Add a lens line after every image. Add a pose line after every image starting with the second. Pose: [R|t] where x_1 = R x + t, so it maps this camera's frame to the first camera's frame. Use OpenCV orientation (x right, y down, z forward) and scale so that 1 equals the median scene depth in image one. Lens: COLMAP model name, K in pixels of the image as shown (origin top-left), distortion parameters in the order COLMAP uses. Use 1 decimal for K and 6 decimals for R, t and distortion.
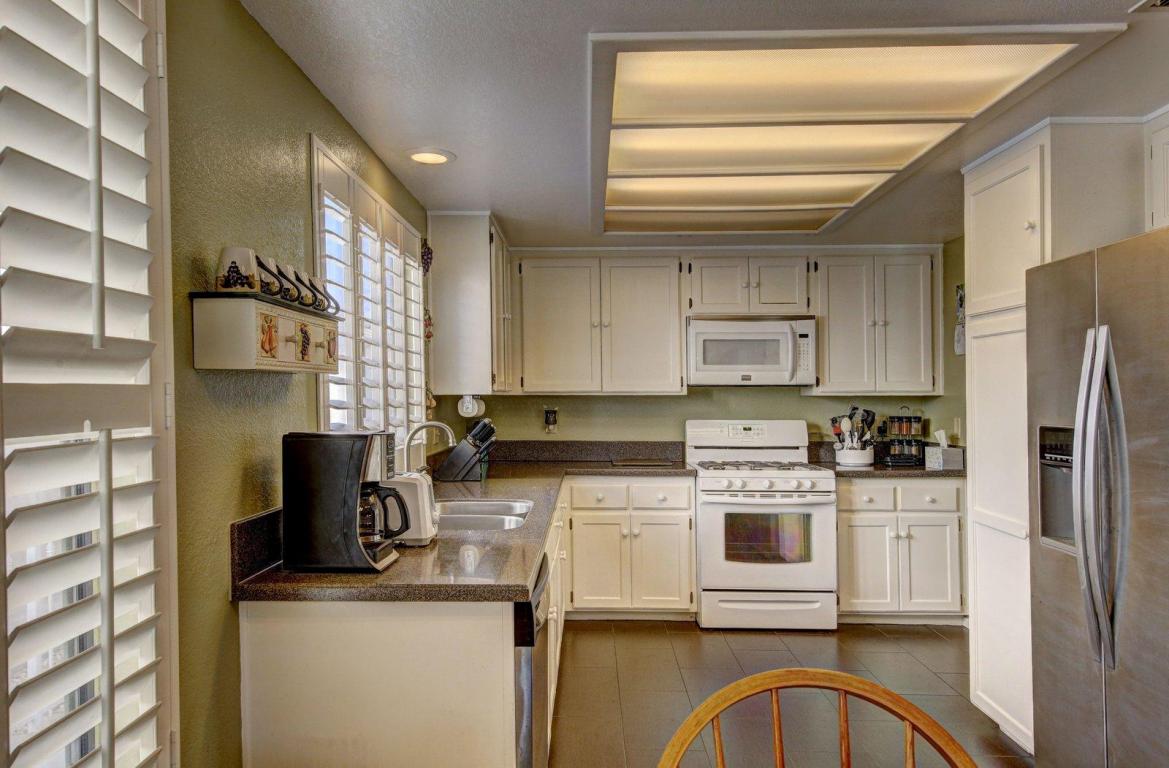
lens RADIAL K [[862.6, 0, 584.5], [0, 862.6, 384.0], [0, 0, 1]] dist [-0.001800, 0.000095]
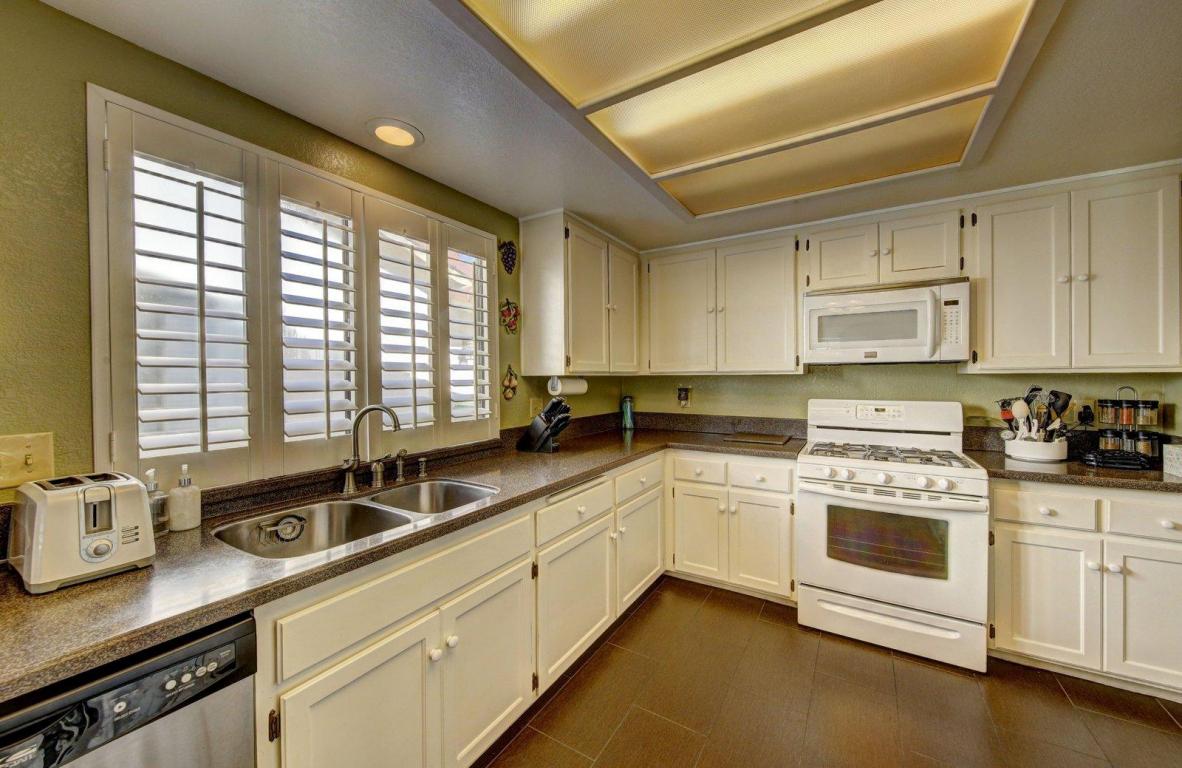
lens RADIAL K [[448.4, 0, 591.0], [0, 448.4, 384.0], [0, 0, 1]] dist [0.000048, -0.004091]
pose [[0.850368, 0.002966, -0.526179, 0.183635], [0.013999, 0.999503, 0.028258, 0.006110], [0.526001, -0.031395, 0.849904, 0.437566]]
